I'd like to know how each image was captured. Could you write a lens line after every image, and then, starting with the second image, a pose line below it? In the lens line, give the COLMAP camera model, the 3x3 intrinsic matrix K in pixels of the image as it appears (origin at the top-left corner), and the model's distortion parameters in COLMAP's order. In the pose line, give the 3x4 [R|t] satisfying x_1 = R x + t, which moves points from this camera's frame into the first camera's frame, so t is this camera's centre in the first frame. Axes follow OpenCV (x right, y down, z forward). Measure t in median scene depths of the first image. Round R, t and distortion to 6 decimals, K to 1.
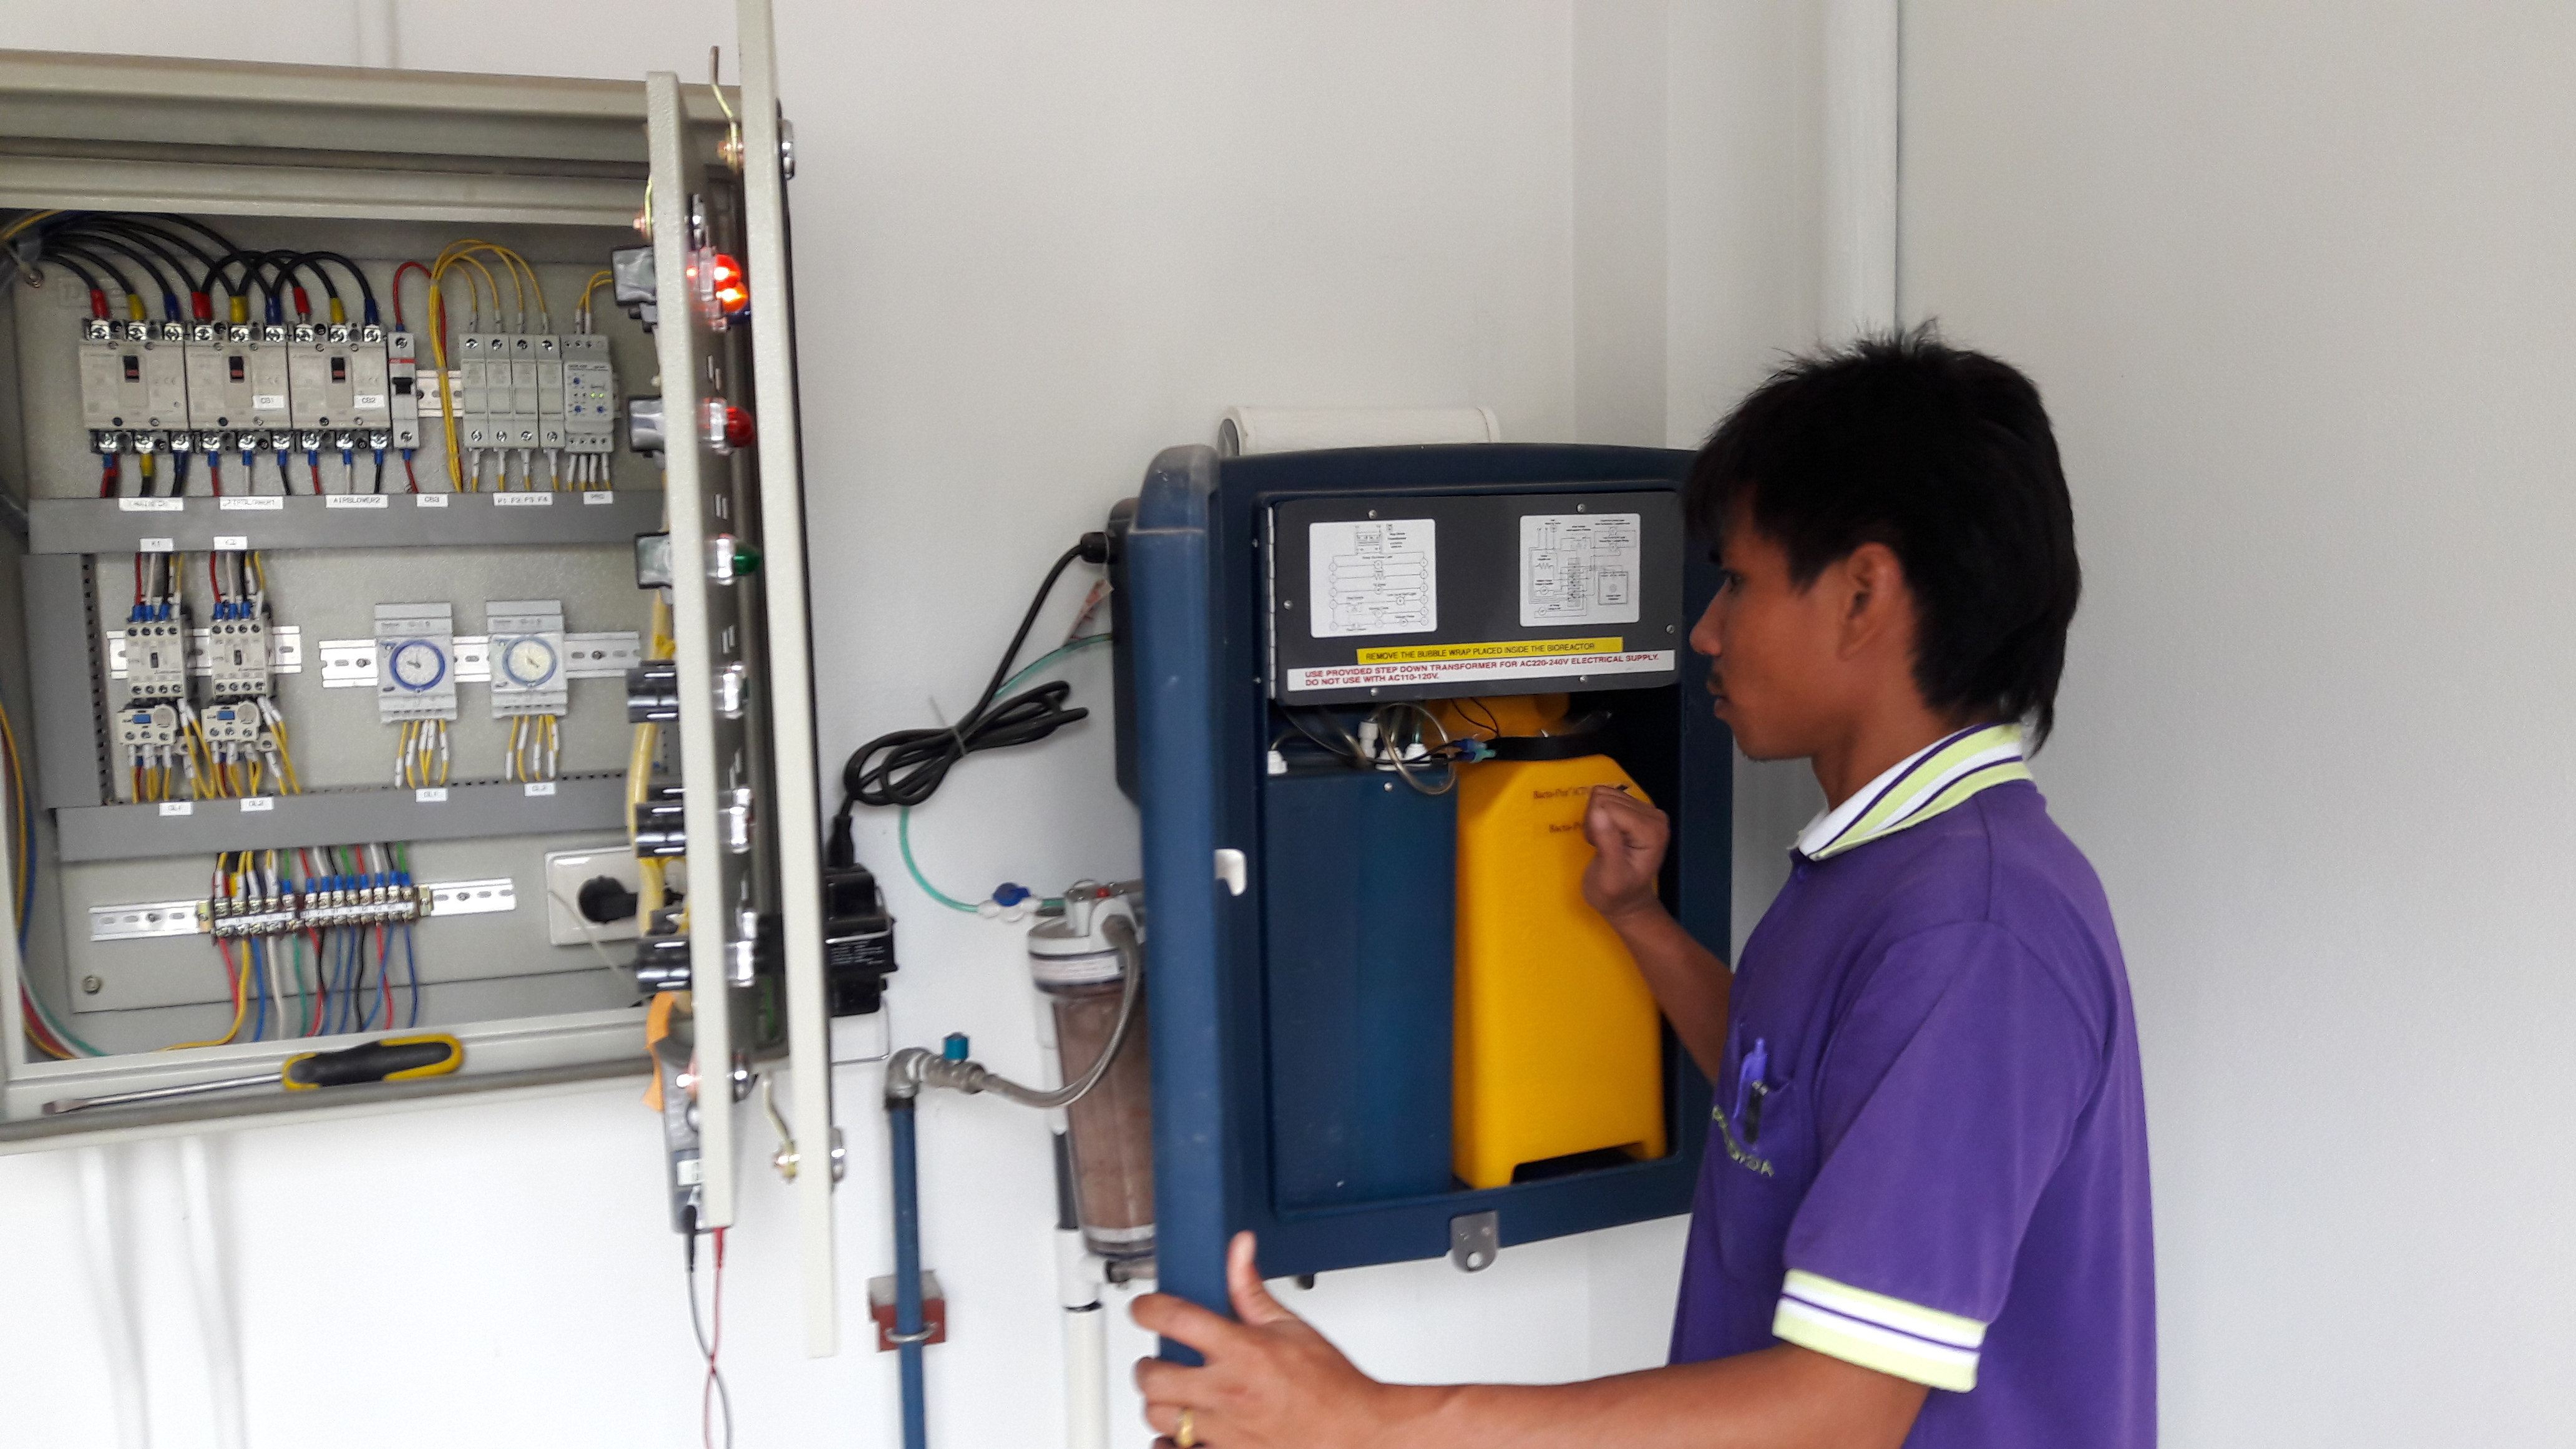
lens RADIAL K [[1982.6, 0, 1290.2], [0, 1982.6, 755.7], [0, 0, 1]] dist [-0.072211, 0.038384]
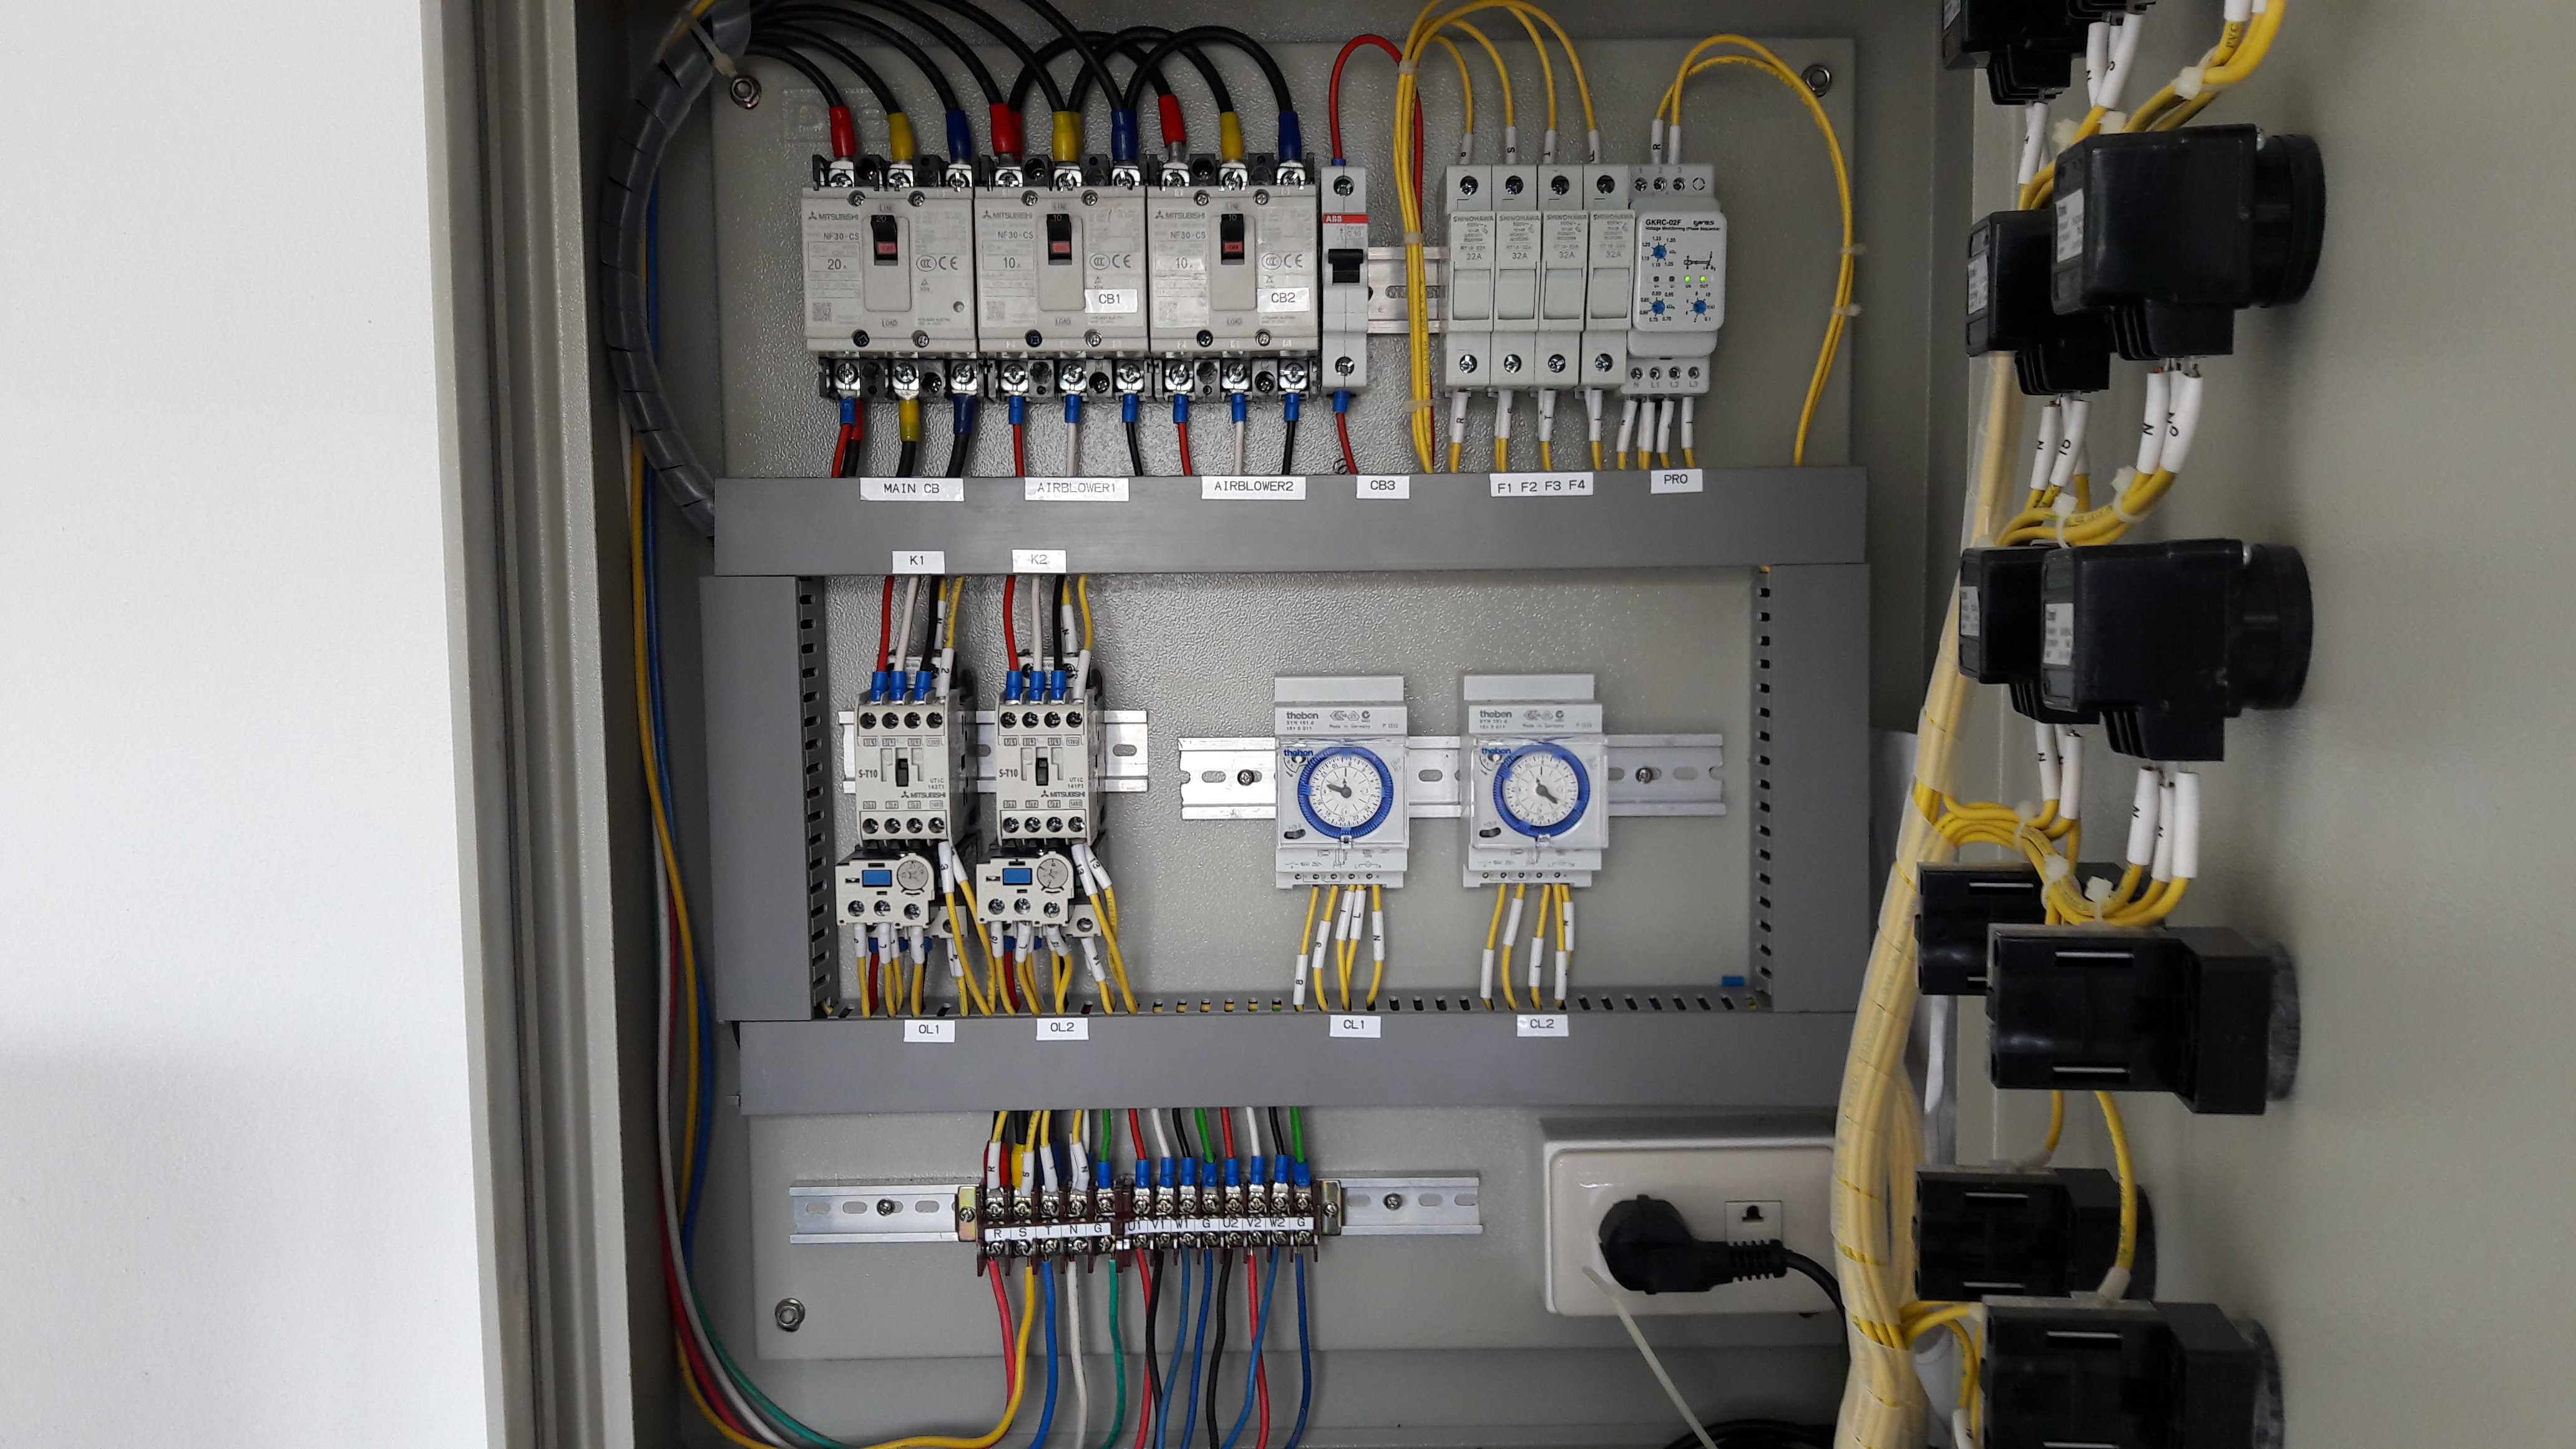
lens RADIAL K [[2090.0, 0, 1299.1], [0, 2090.0, 782.3], [0, 0, 1]] dist [0.141310, -0.346630]
pose [[0.923746, 0.045425, -0.380303, -0.239682], [-0.047407, 0.998867, 0.004159, -0.050950], [0.380061, 0.014187, 0.924852, 0.463944]]
